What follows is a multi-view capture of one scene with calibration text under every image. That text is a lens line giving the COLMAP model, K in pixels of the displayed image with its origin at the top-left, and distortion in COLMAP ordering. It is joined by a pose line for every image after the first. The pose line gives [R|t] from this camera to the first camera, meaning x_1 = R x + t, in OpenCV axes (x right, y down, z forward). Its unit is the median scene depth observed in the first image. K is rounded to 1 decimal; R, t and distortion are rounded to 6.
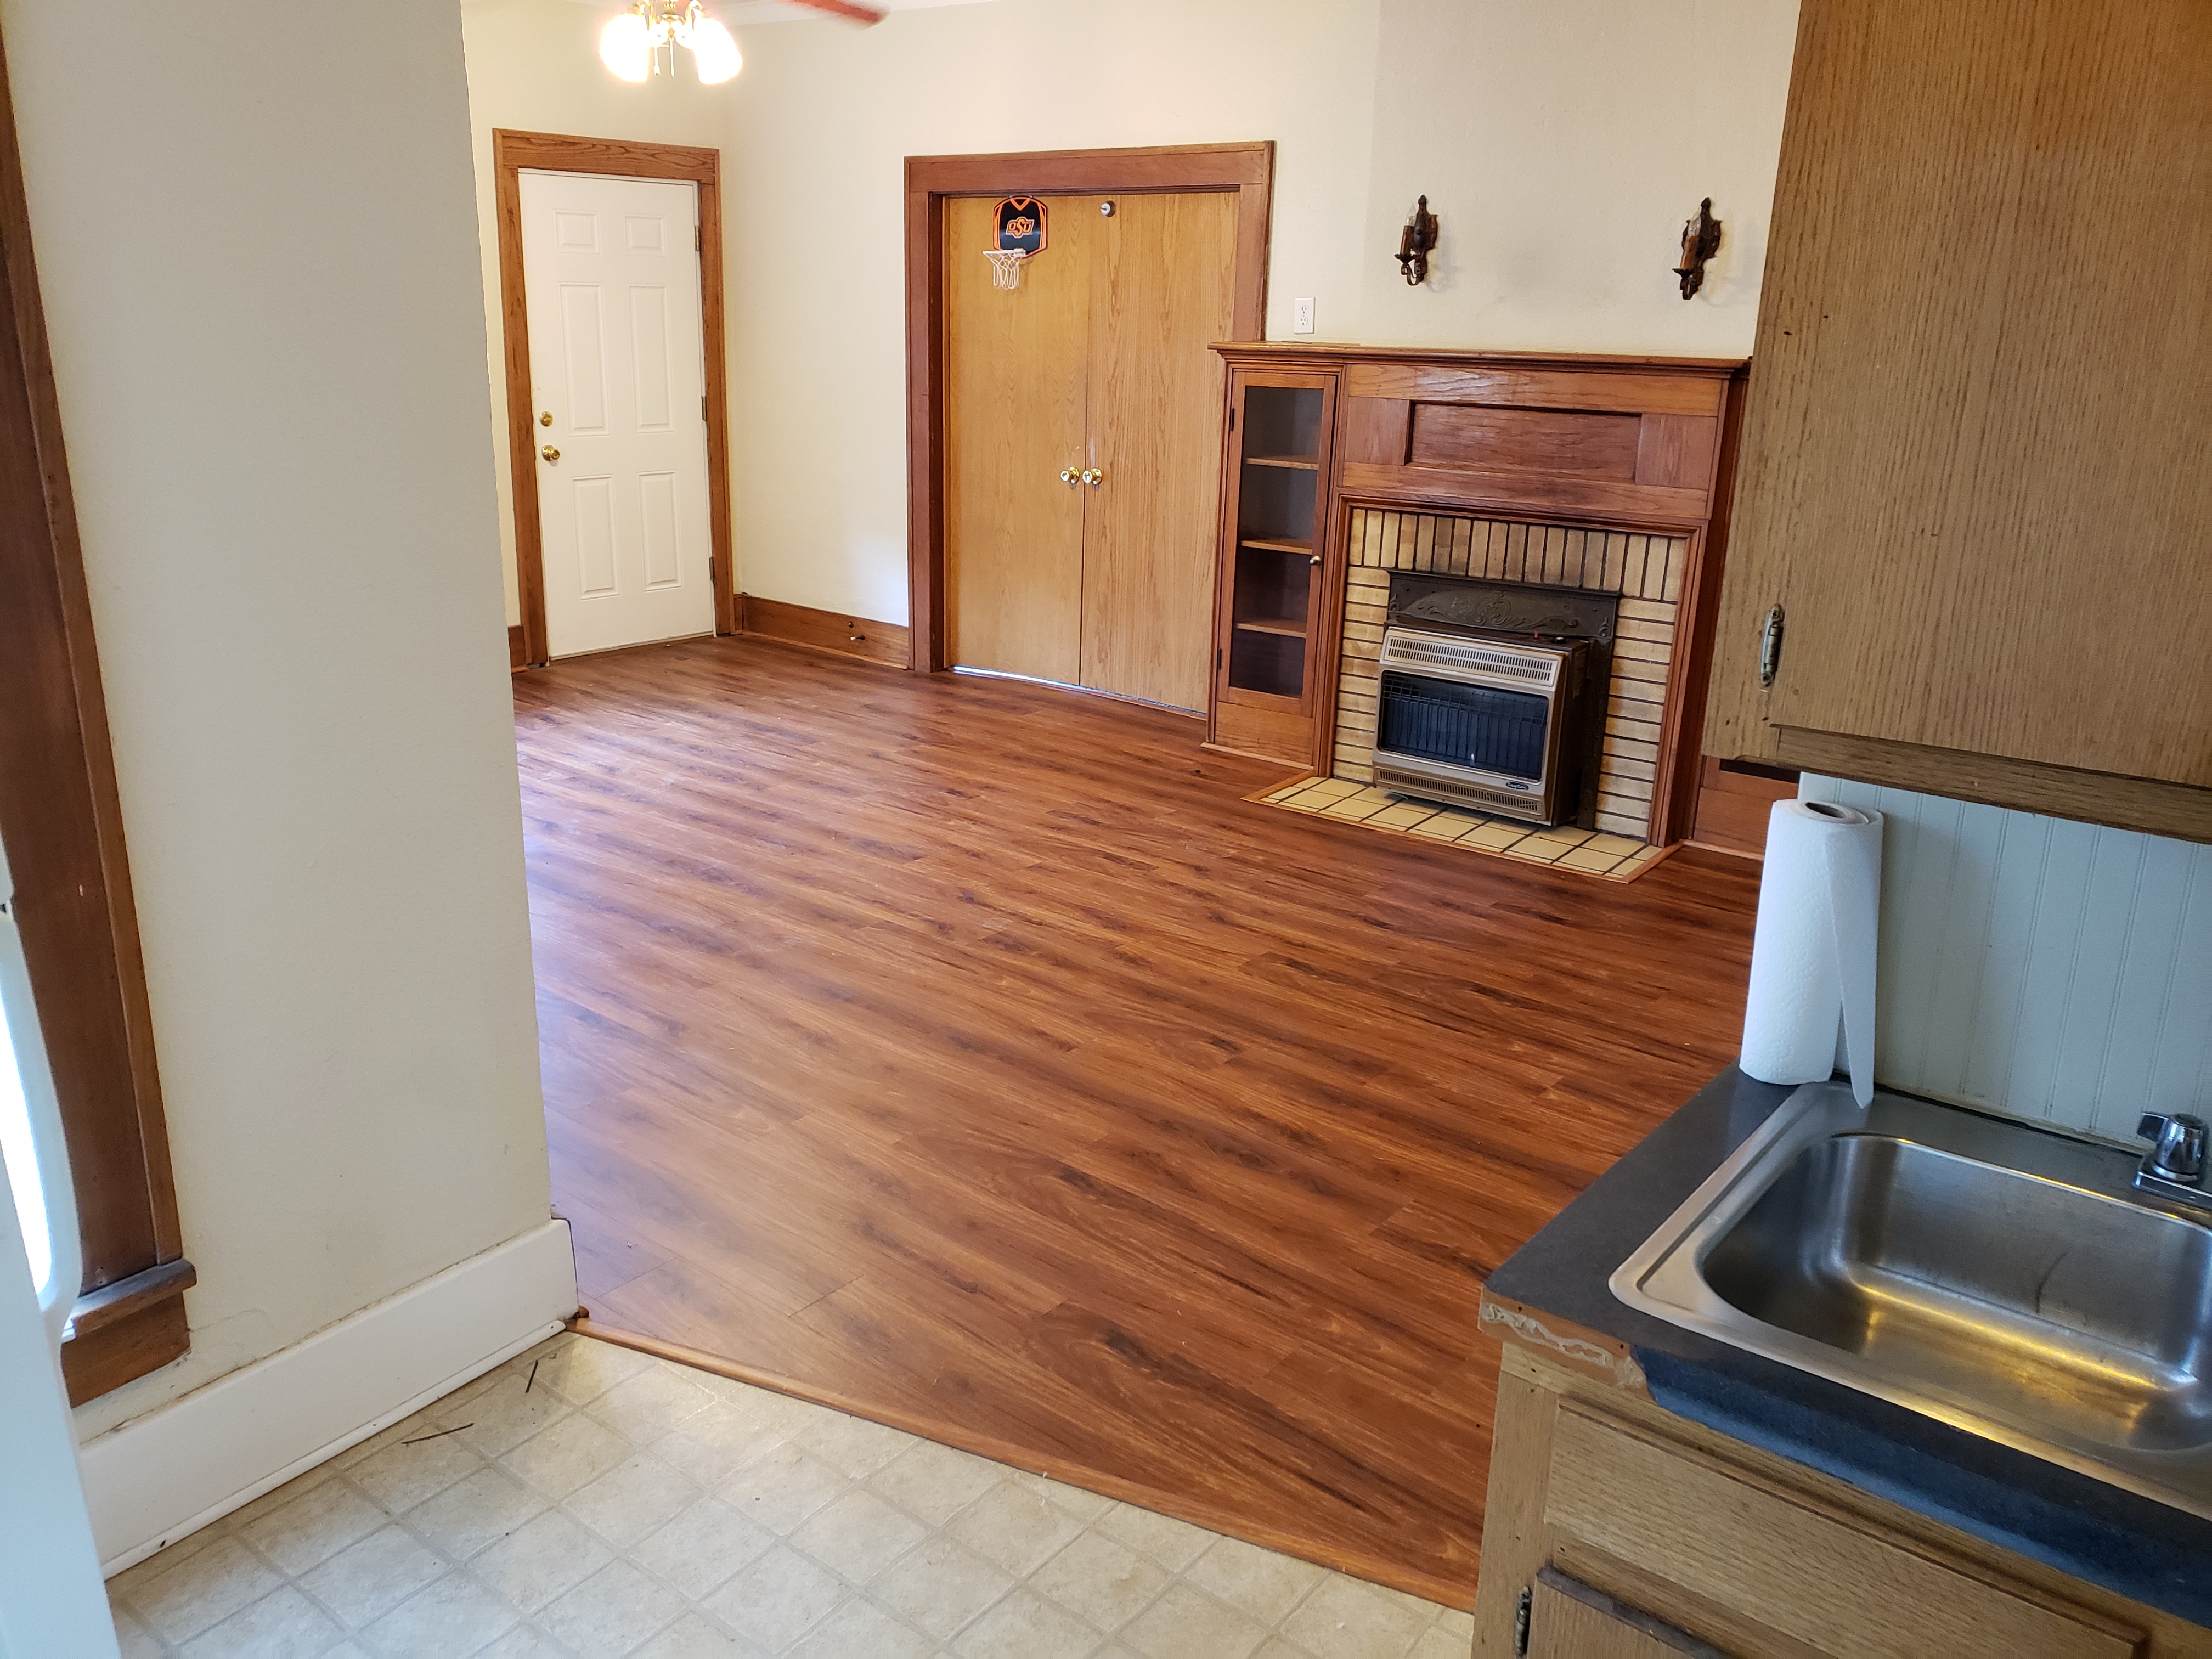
lens RADIAL K [[1739.8, 0, 1092.4], [0, 1739.8, 830.3], [0, 0, 1]] dist [0.046734, -0.033179]
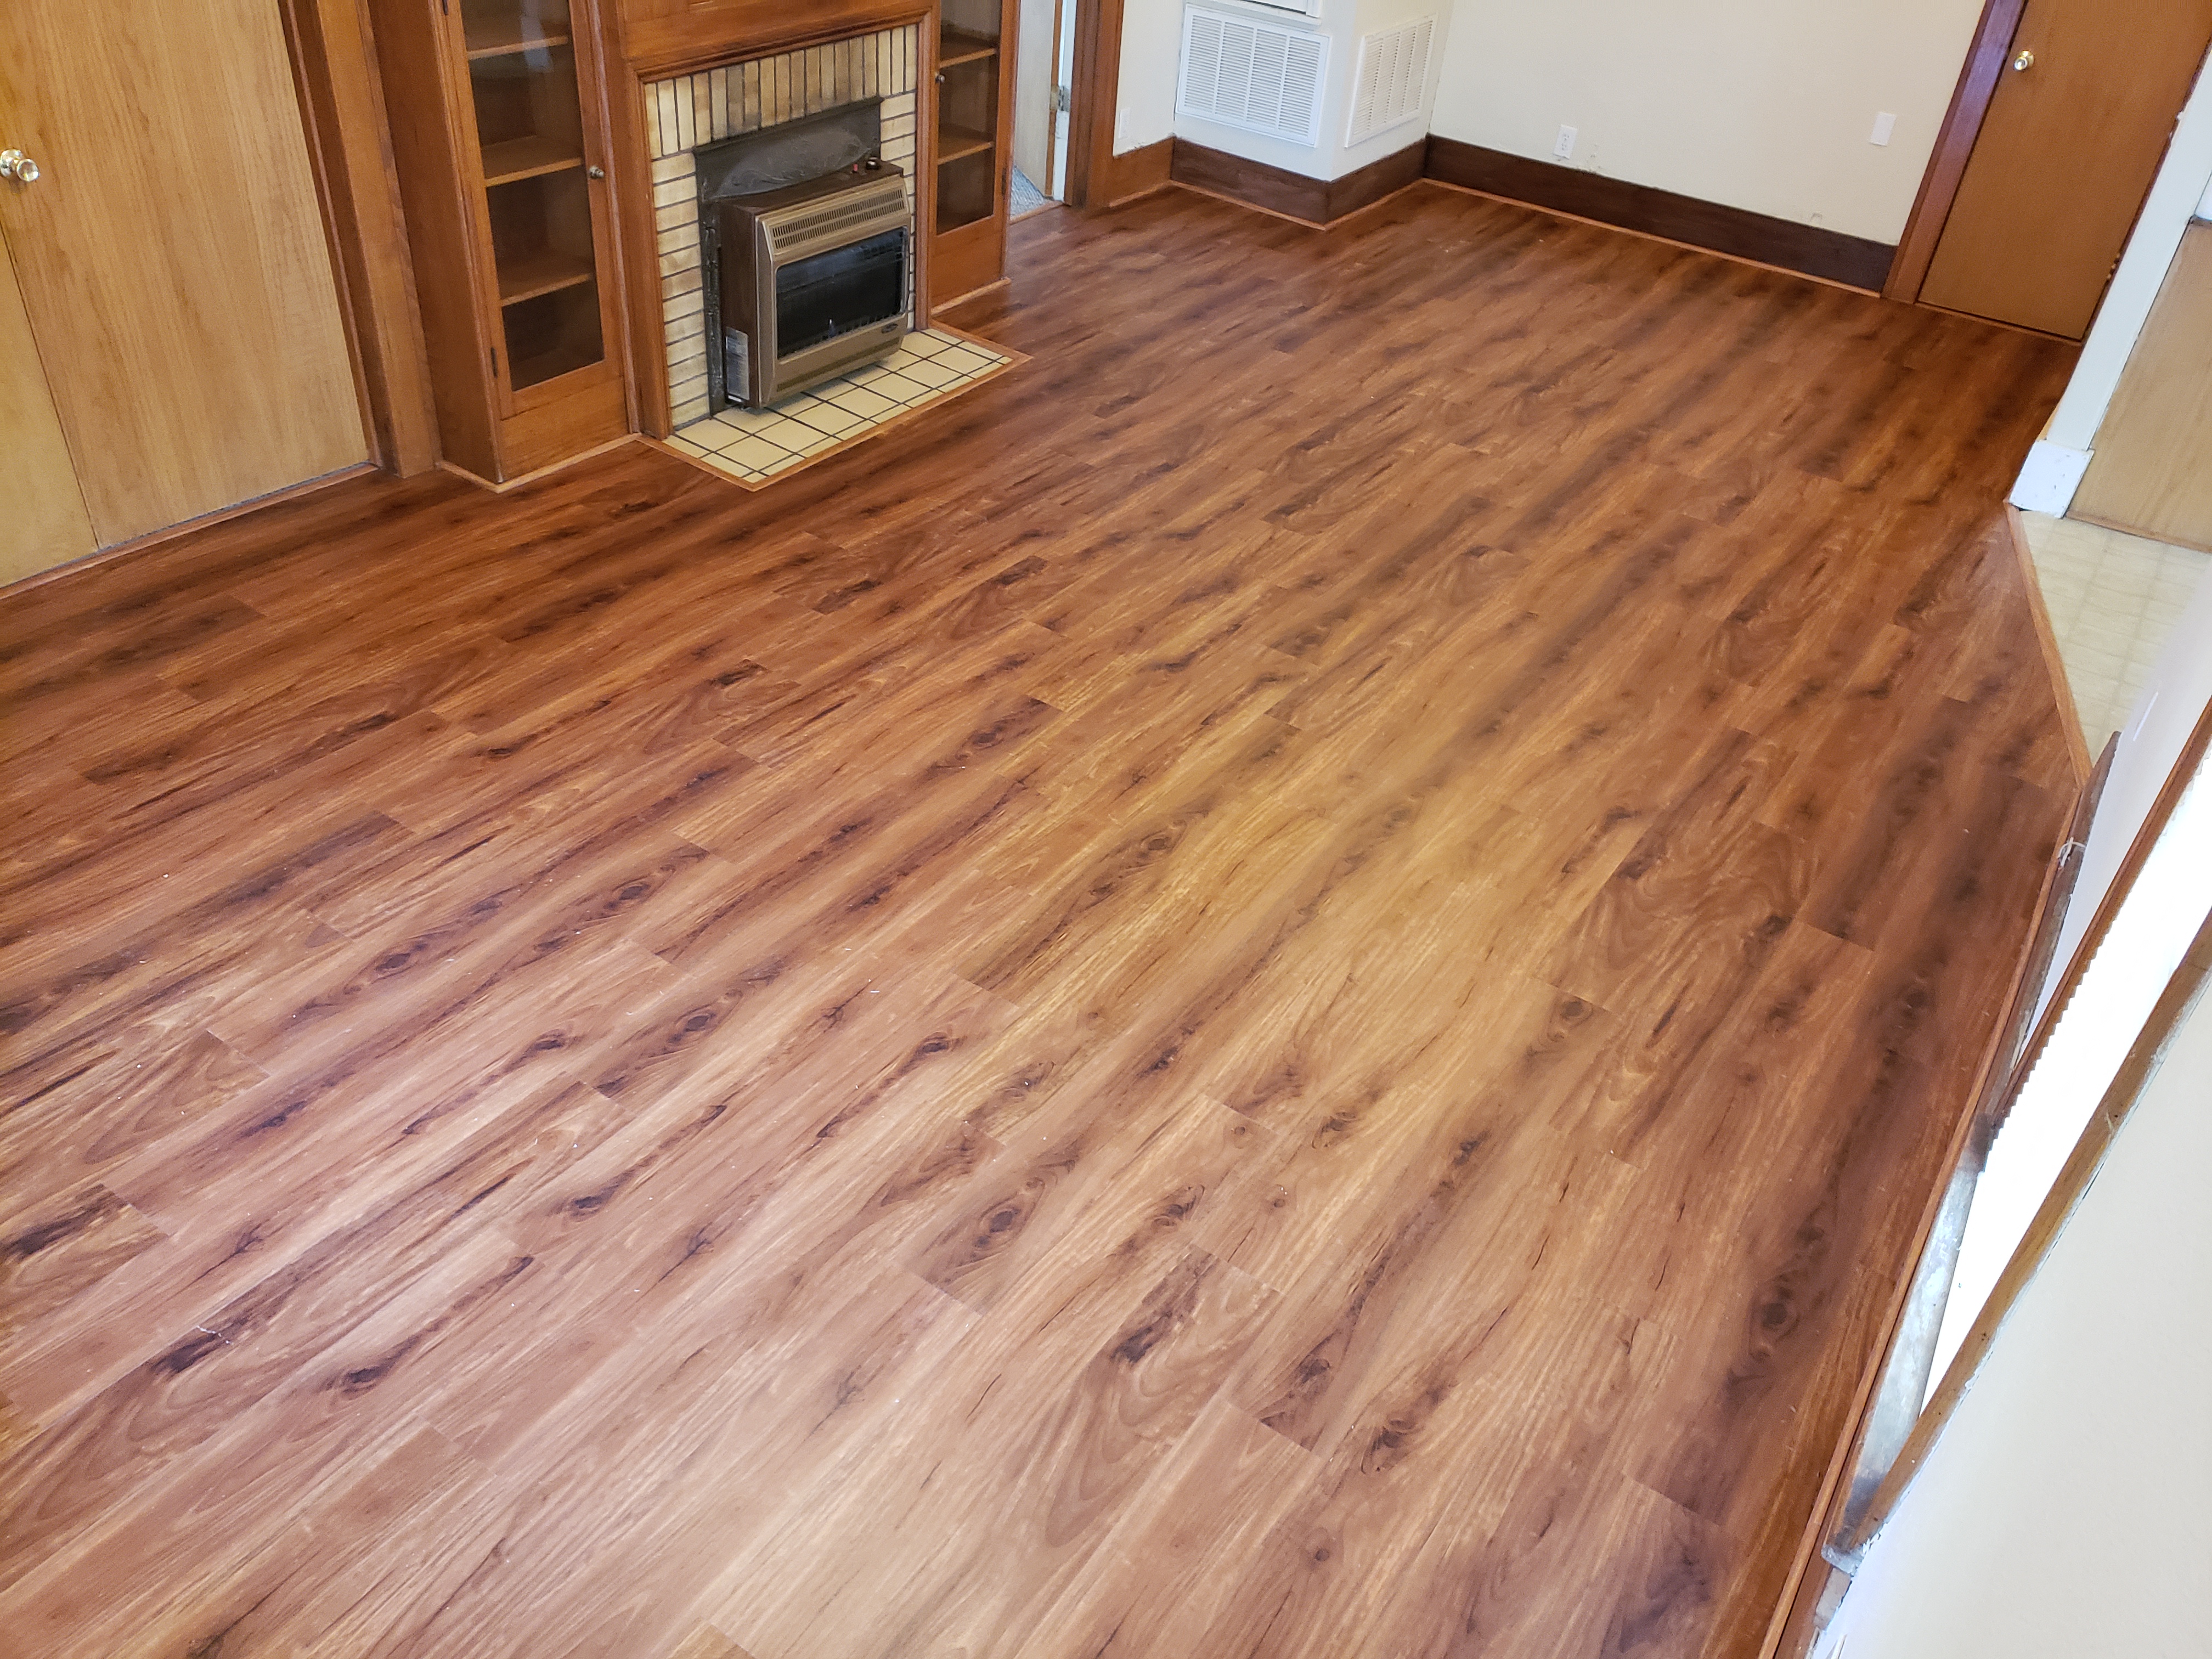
lens RADIAL K [[1739.8, 0, 1099.4], [0, 1739.8, 825.0], [0, 0, 1]] dist [0.046734, -0.033179]
pose [[-0.100521, -0.611493, 0.784839, -0.735156], [0.204459, 0.759303, 0.617783, -0.409460], [-0.973700, 0.222567, 0.048700, 0.926803]]
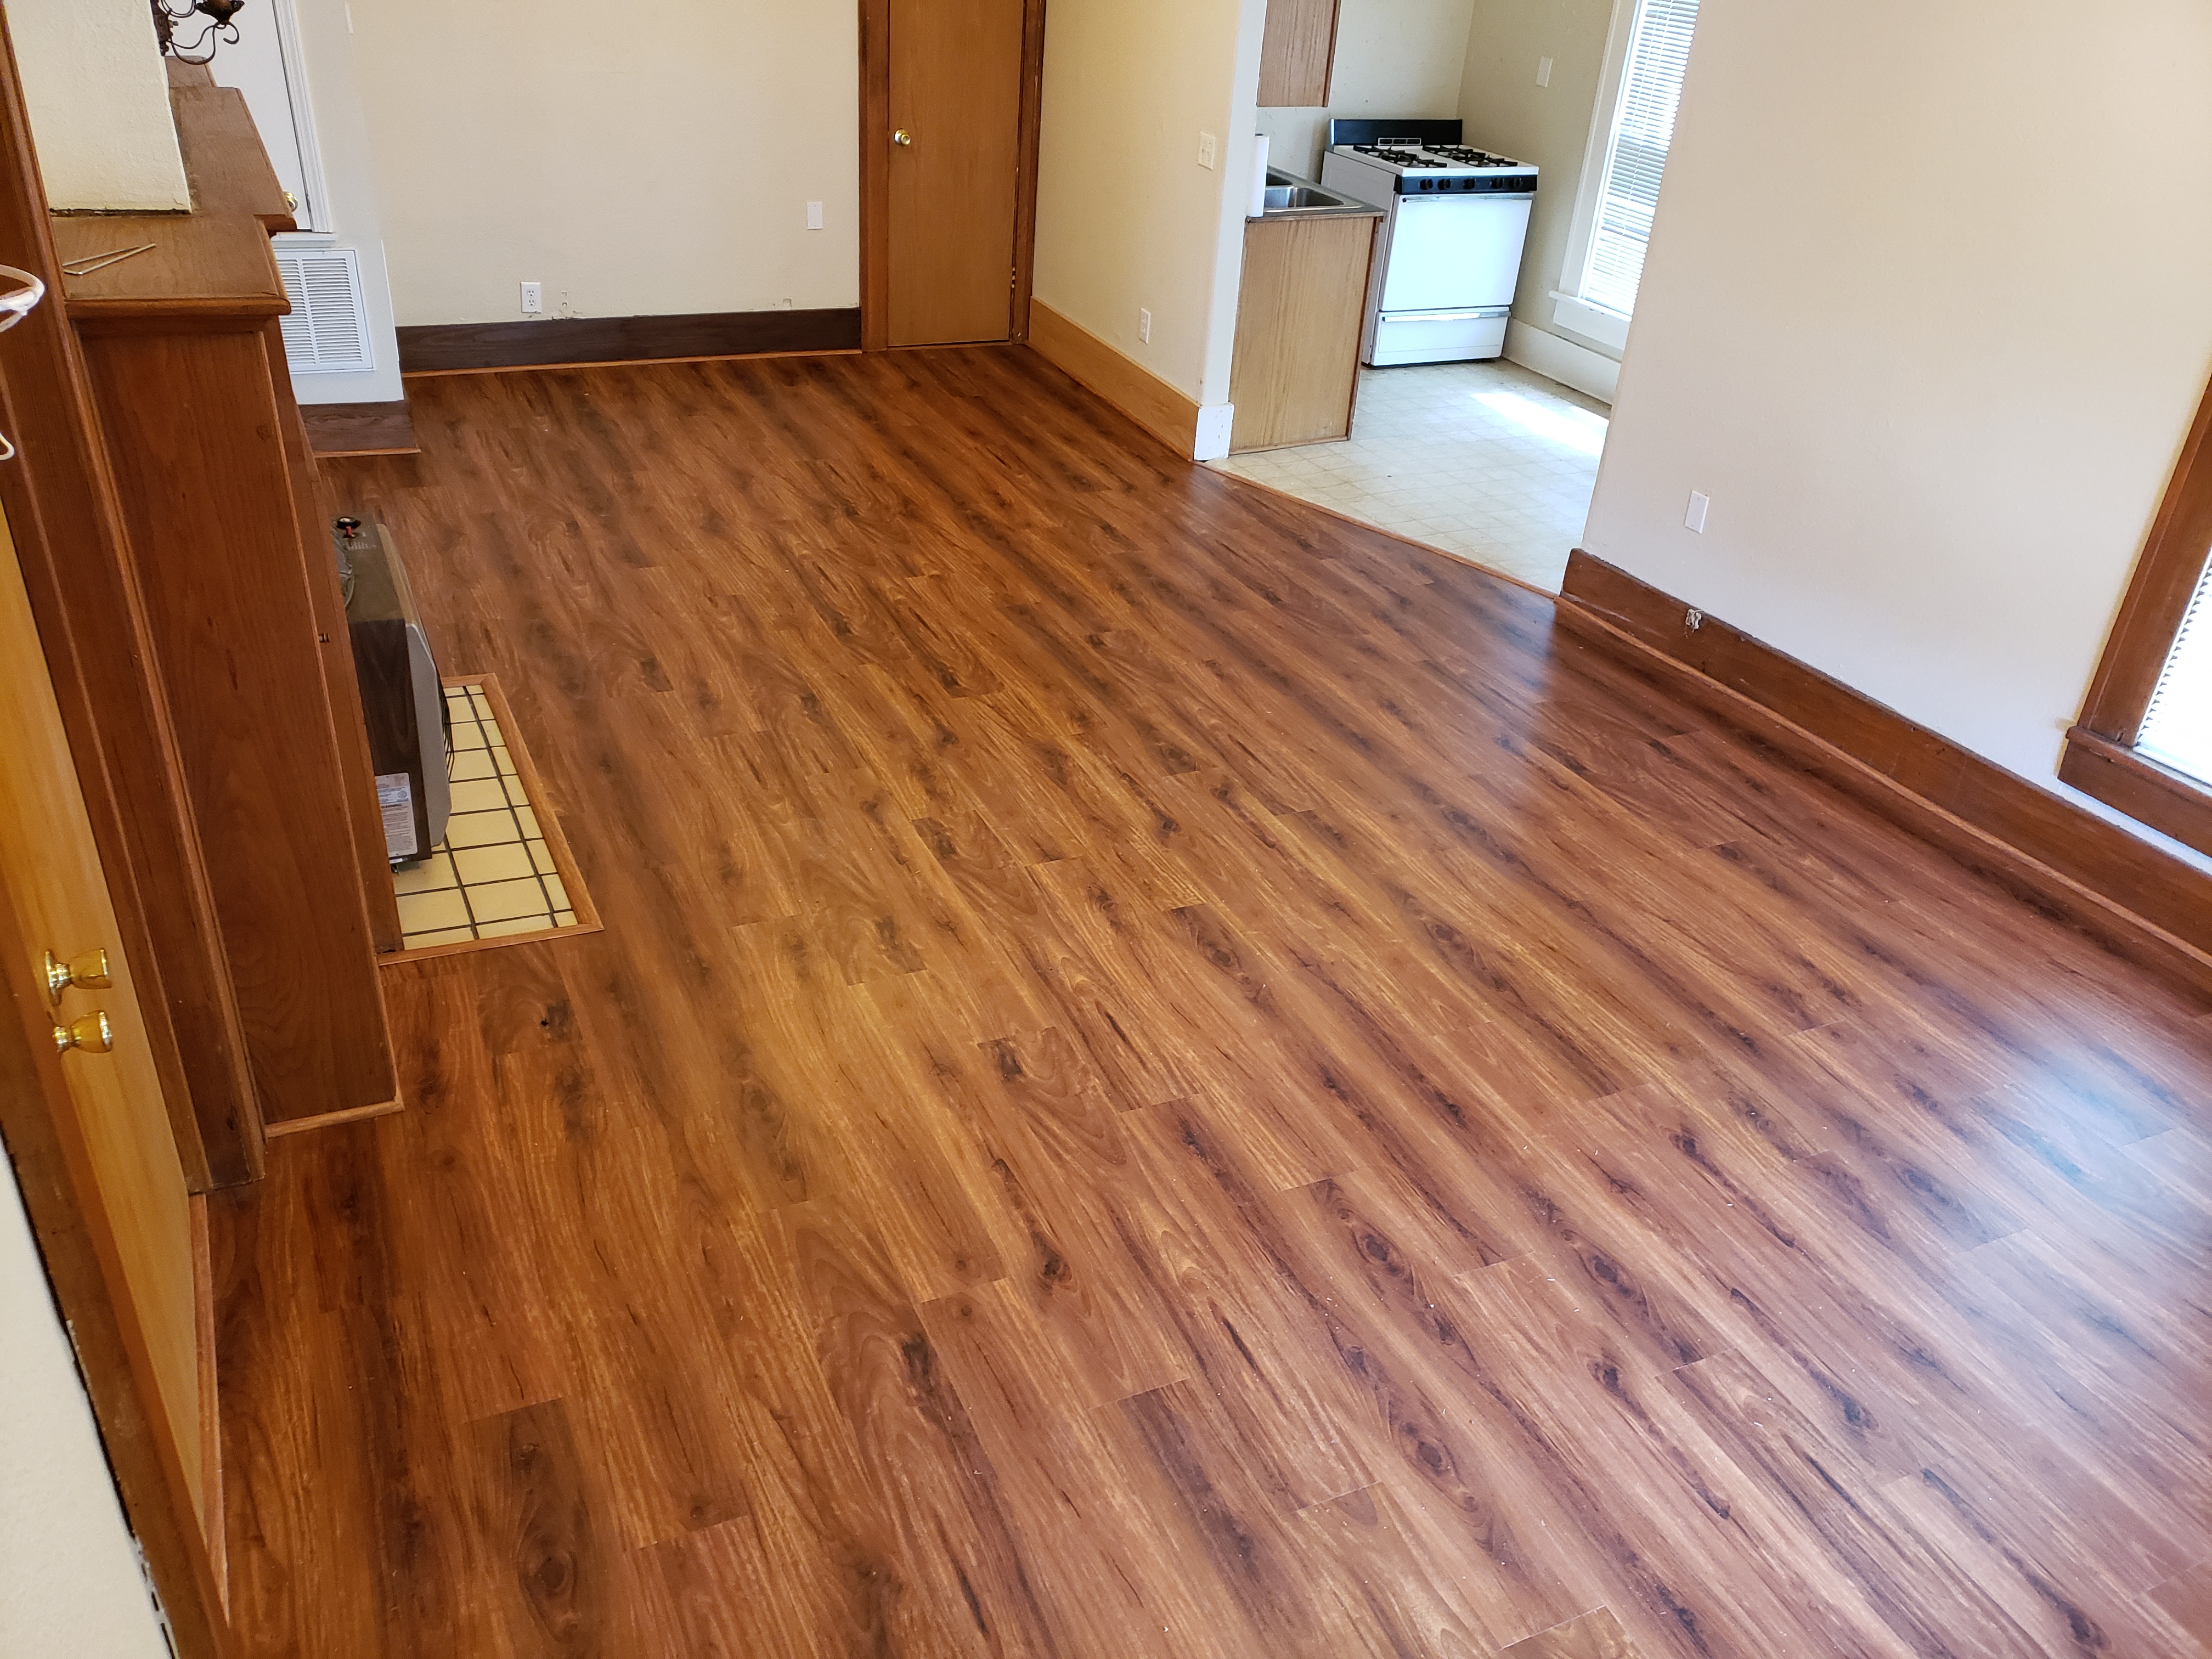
lens RADIAL K [[1739.8, 0, 1123.7], [0, 1739.8, 827.2], [0, 0, 1]] dist [0.046734, -0.033179]
pose [[-0.905639, -0.275864, 0.322052, -0.305032], [0.037556, 0.704303, 0.708905, -0.533877], [-0.422384, 0.654107, -0.627484, 1.428770]]
